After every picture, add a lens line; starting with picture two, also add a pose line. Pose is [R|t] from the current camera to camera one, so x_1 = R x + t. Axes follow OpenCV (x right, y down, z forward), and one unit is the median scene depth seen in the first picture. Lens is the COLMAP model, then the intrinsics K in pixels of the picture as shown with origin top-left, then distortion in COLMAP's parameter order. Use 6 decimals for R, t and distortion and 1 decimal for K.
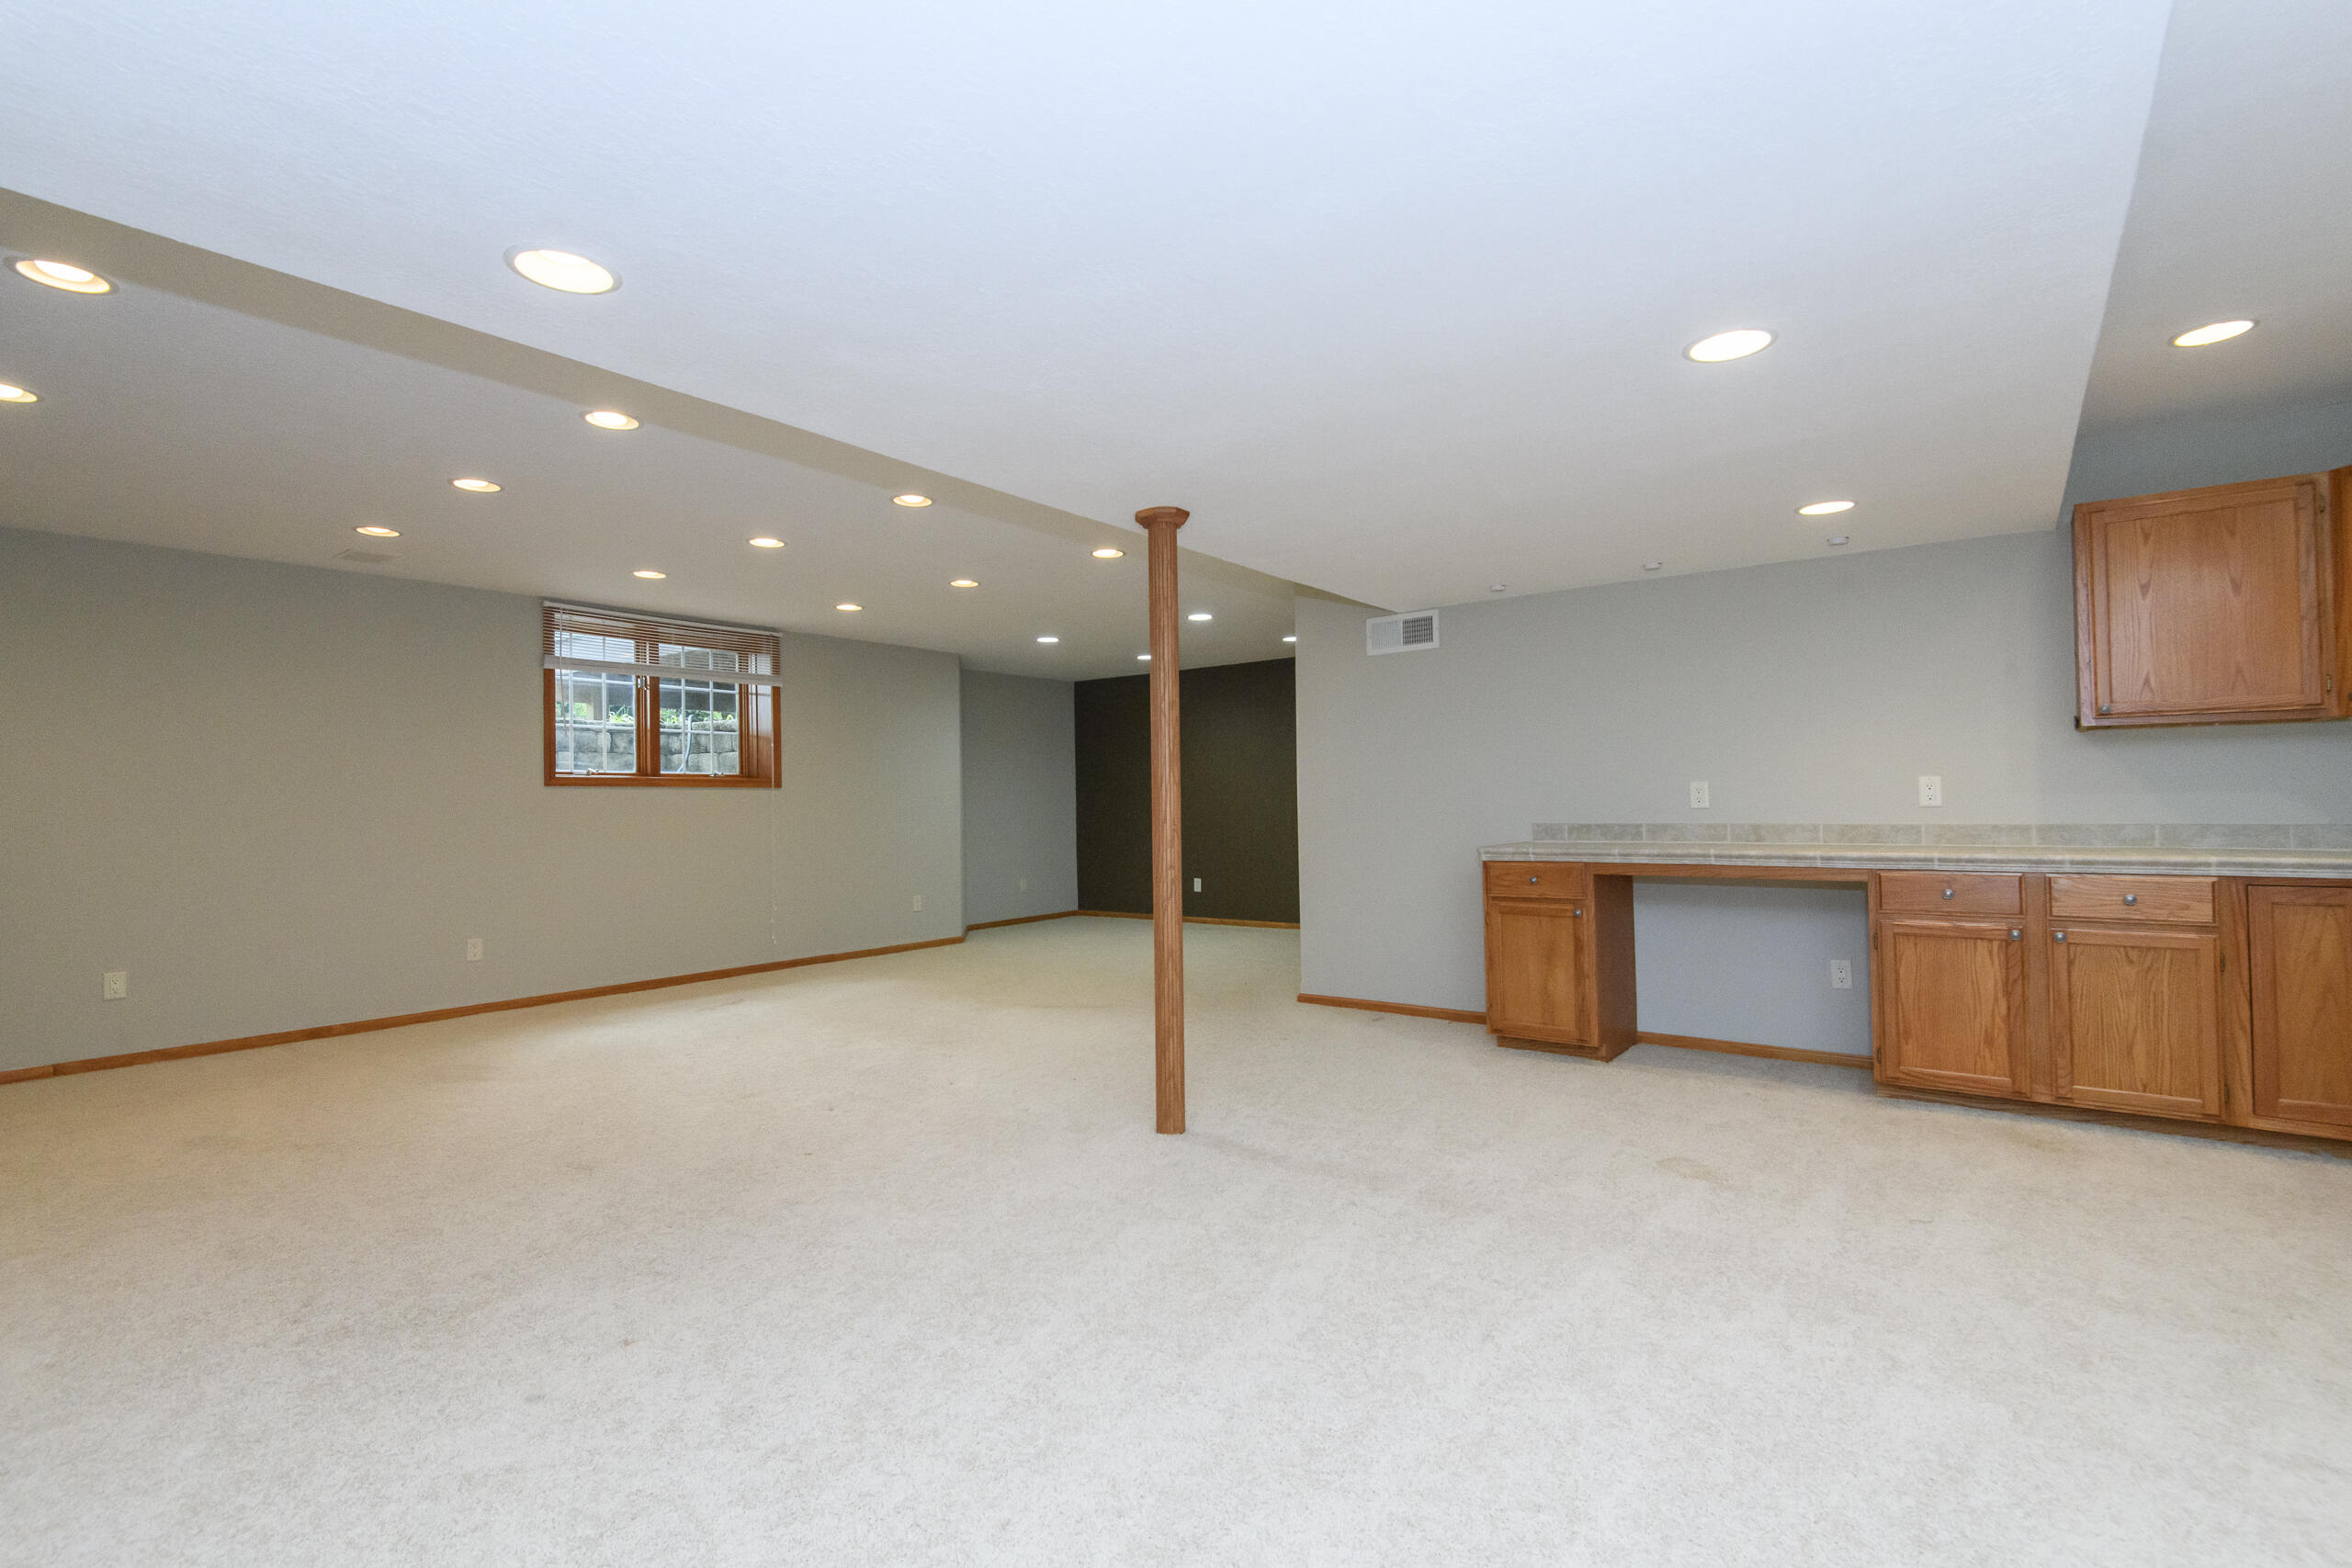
lens RADIAL K [[1060.7, 0, 1156.2], [0, 1060.7, 790.9], [0, 0, 1]] dist [0.000139, -0.000490]
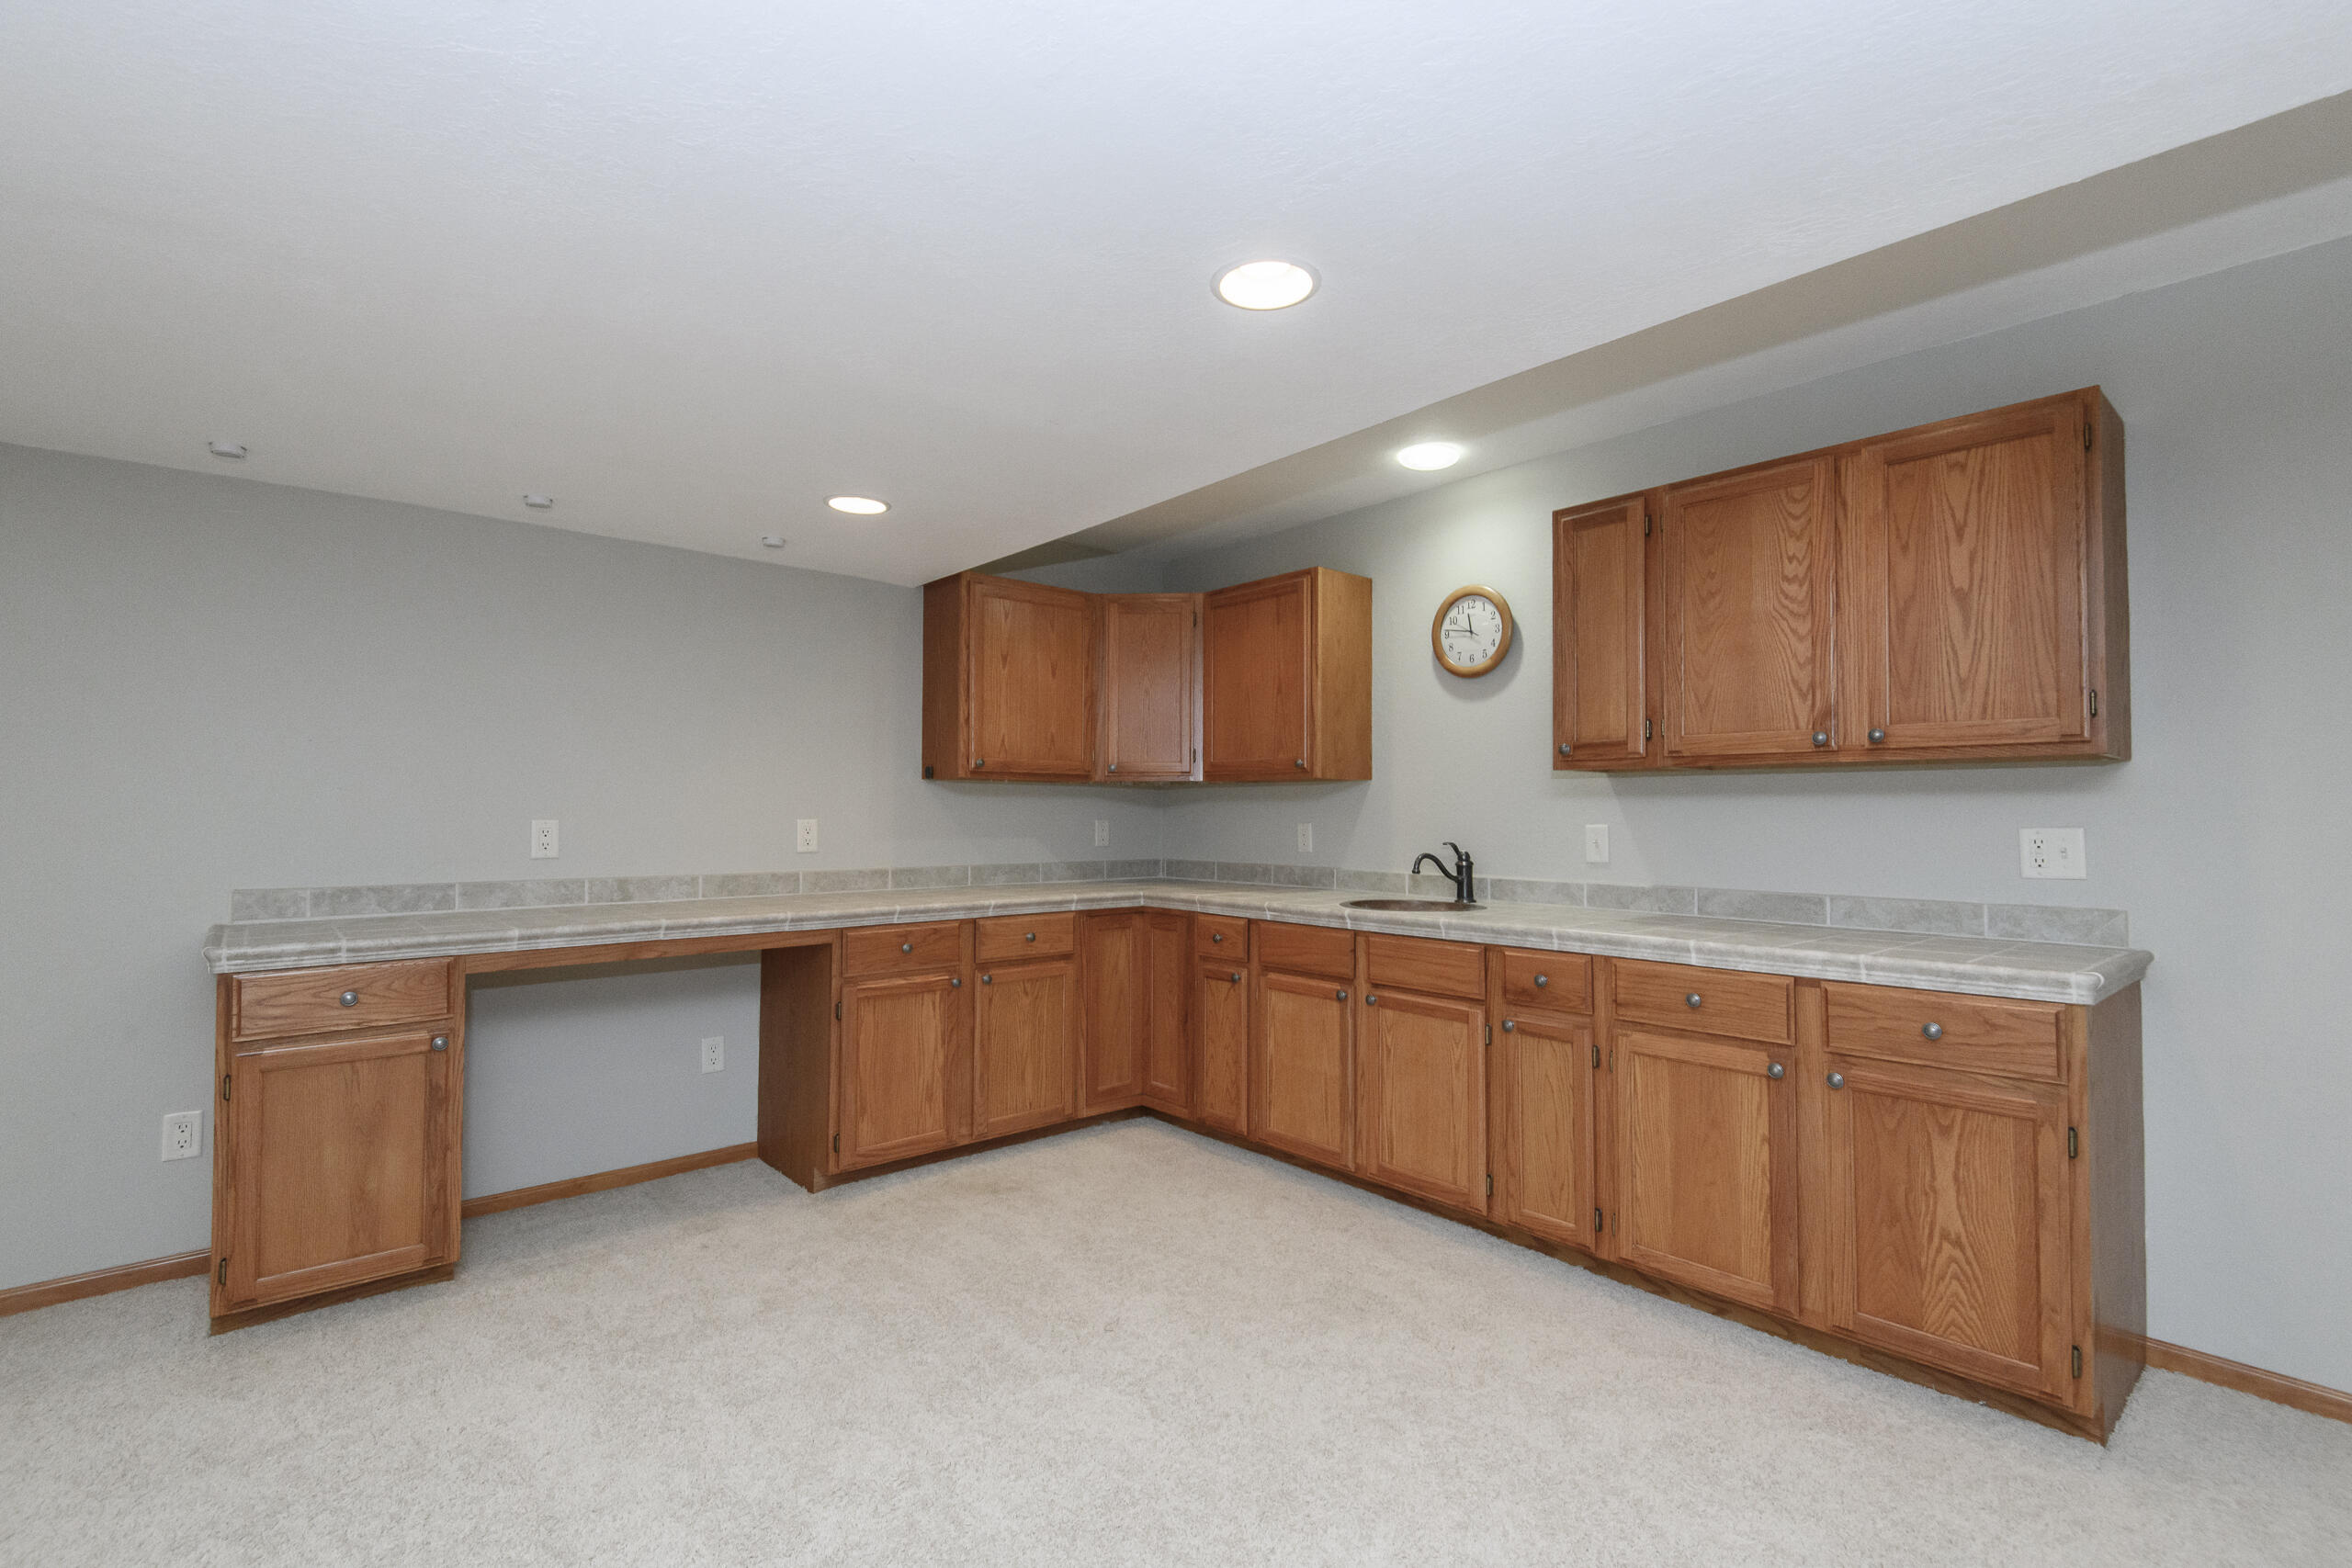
lens RADIAL K [[1060.7, 0, 1173.7], [0, 1060.7, 784.4], [0, 0, 1]] dist [0.000139, -0.000490]
pose [[0.187957, 0.042491, 0.981258, -0.127252], [-0.014515, 0.999075, -0.040483, -0.012493], [-0.982070, -0.006634, 0.188400, 0.558338]]
